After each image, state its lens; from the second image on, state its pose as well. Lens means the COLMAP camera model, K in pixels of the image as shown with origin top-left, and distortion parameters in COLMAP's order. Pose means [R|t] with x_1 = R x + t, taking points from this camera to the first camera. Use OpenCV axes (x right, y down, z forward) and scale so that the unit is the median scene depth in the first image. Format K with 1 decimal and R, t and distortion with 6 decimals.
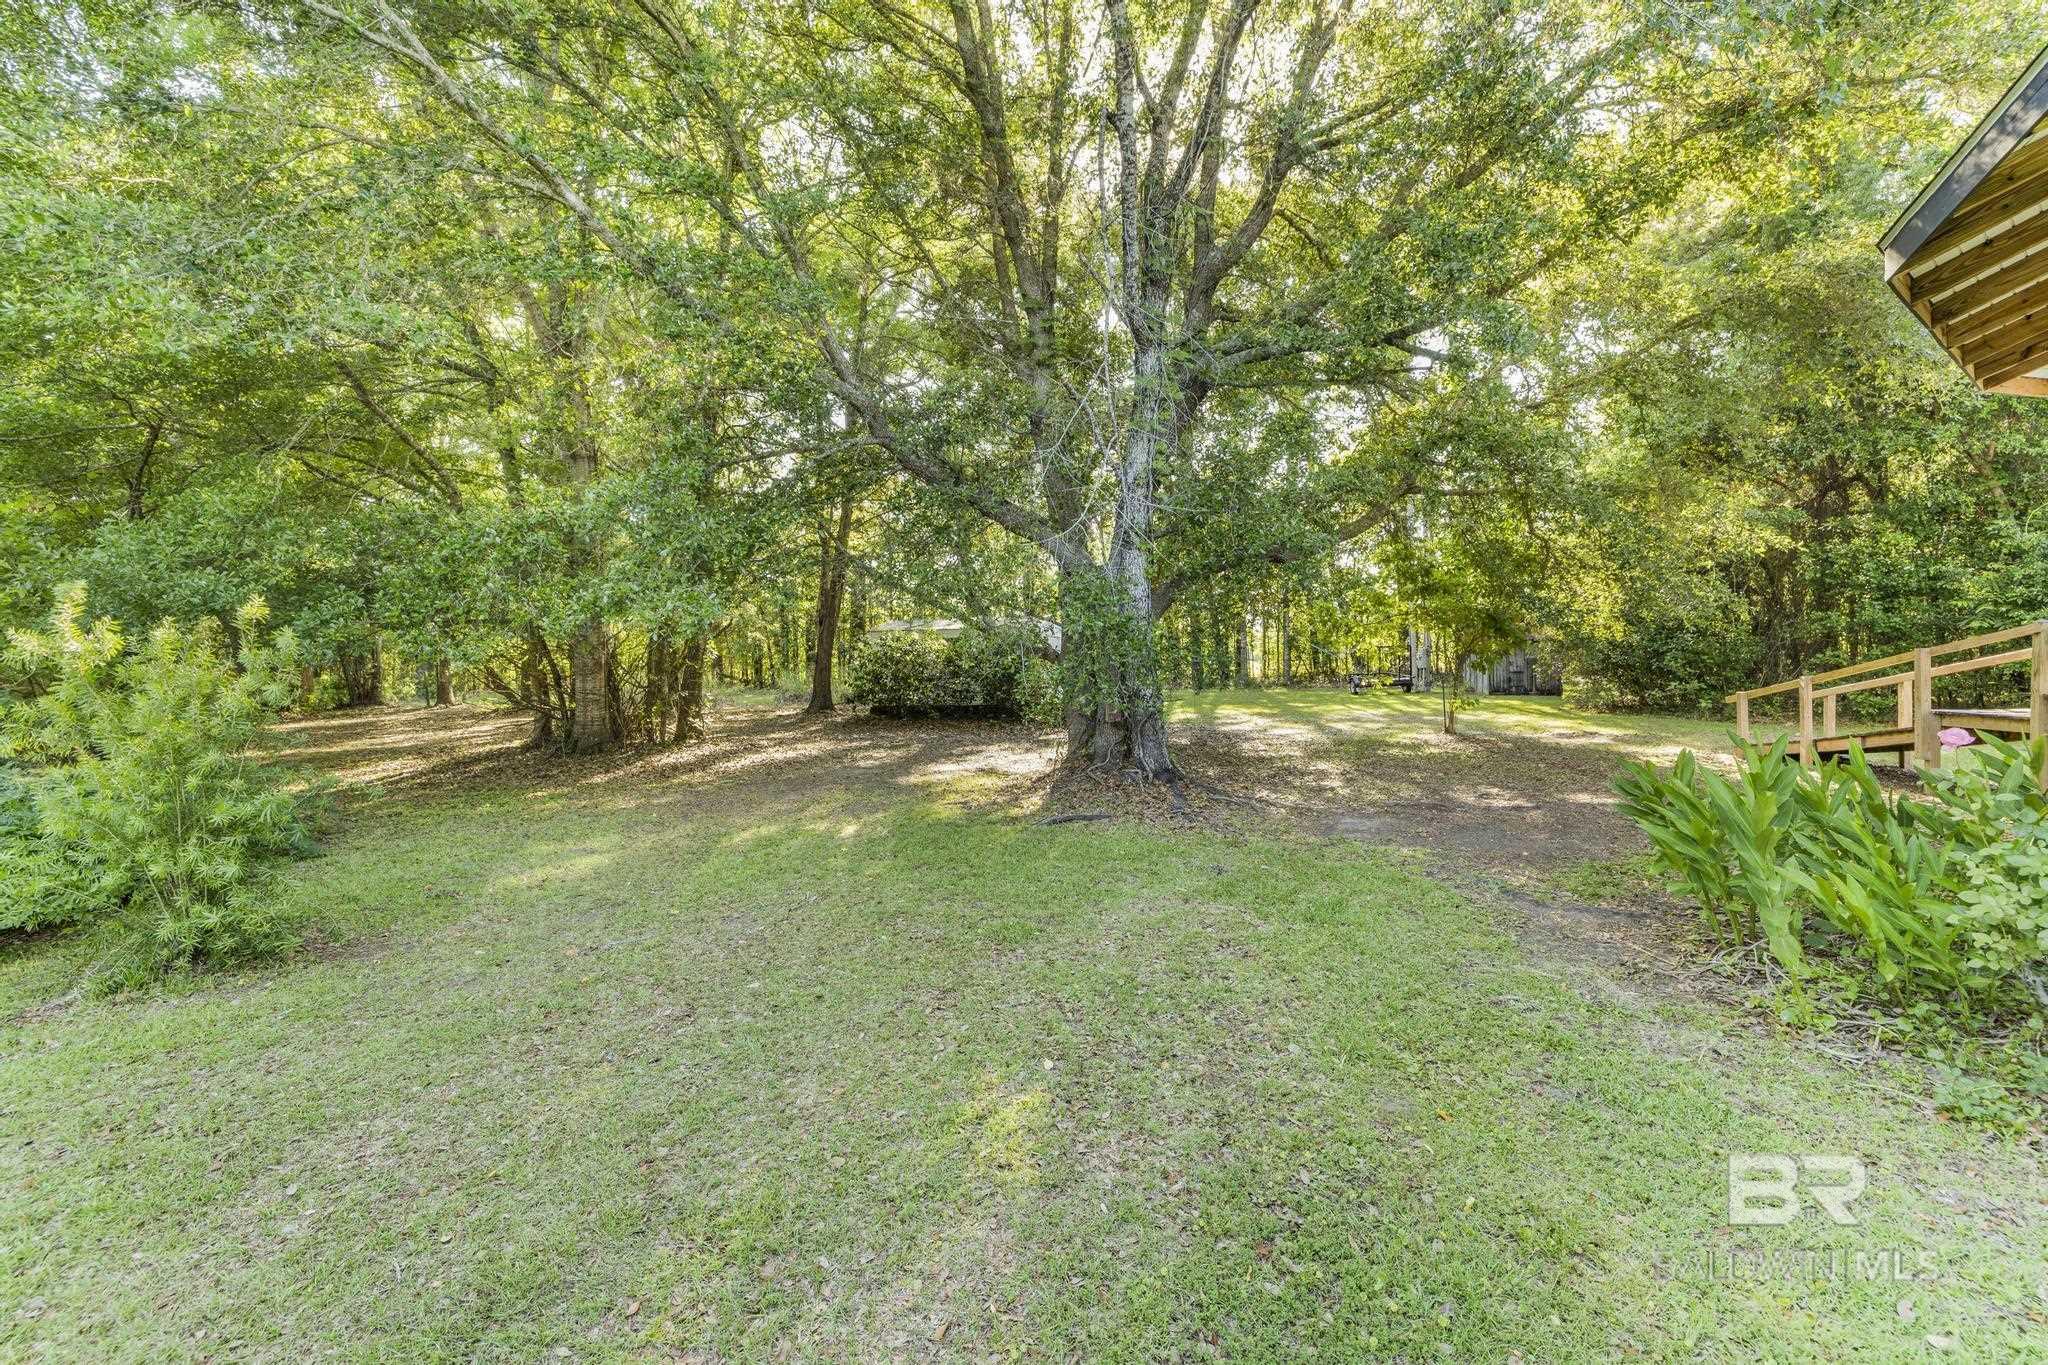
lens RADIAL K [[857.6, 0, 1024.0], [0, 857.6, 682.5], [0, 0, 1]] dist [0.025336, 0.000115]
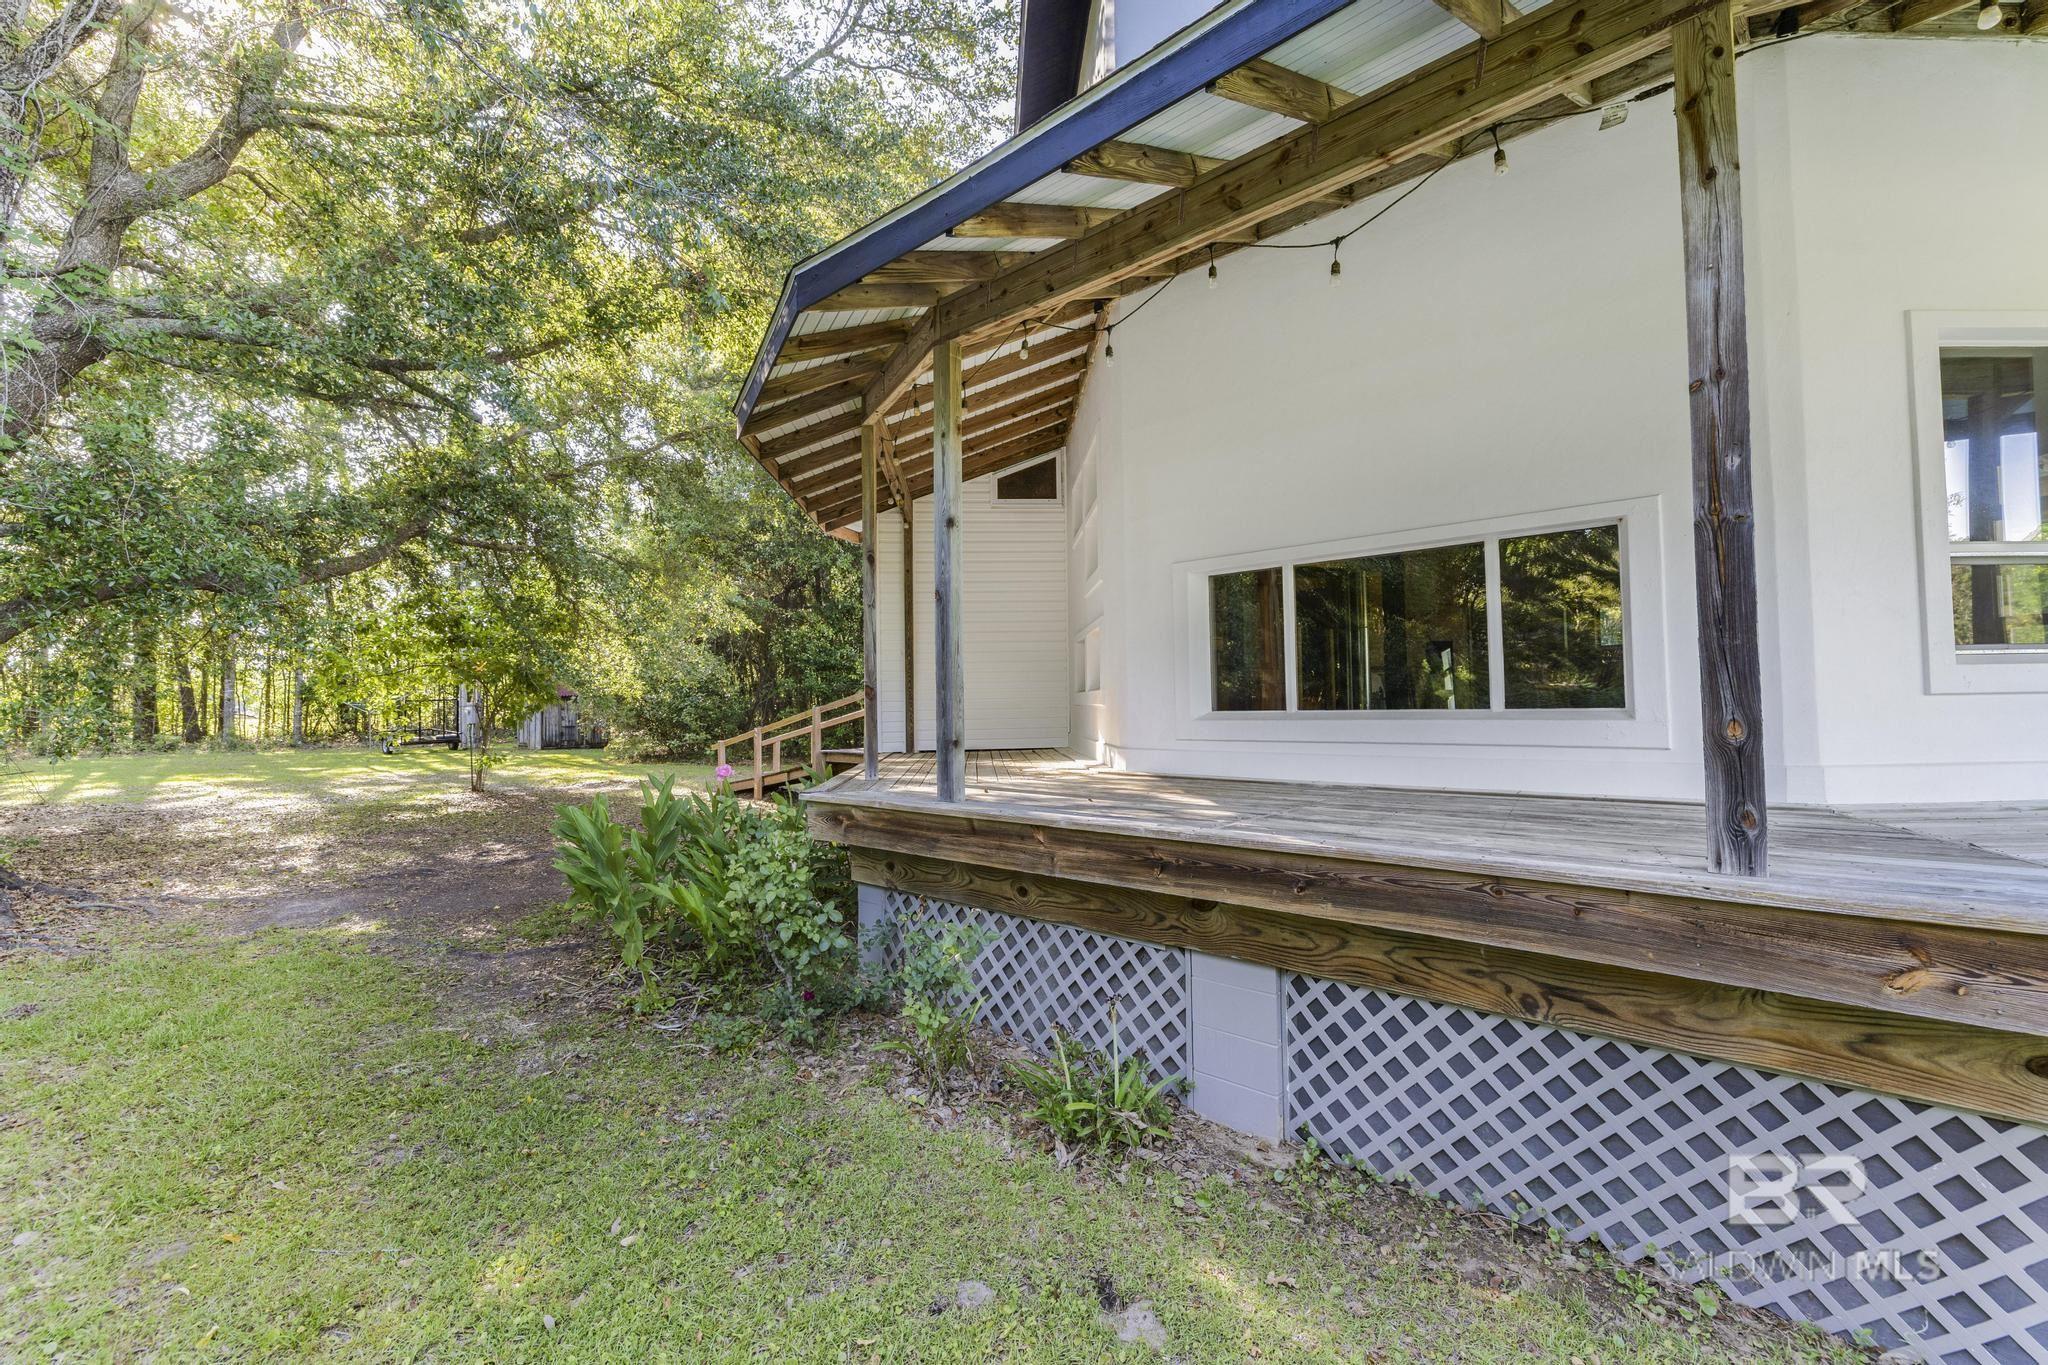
lens RADIAL K [[857.6, 0, 1024.0], [0, 857.6, 682.5], [0, 0, 1]] dist [0.025336, 0.000115]
pose [[0.616285, 0.030833, 0.786920, 0.110772], [0.019832, 0.998309, -0.054648, 0.003131], [-0.787274, 0.049285, 0.614631, -0.082284]]
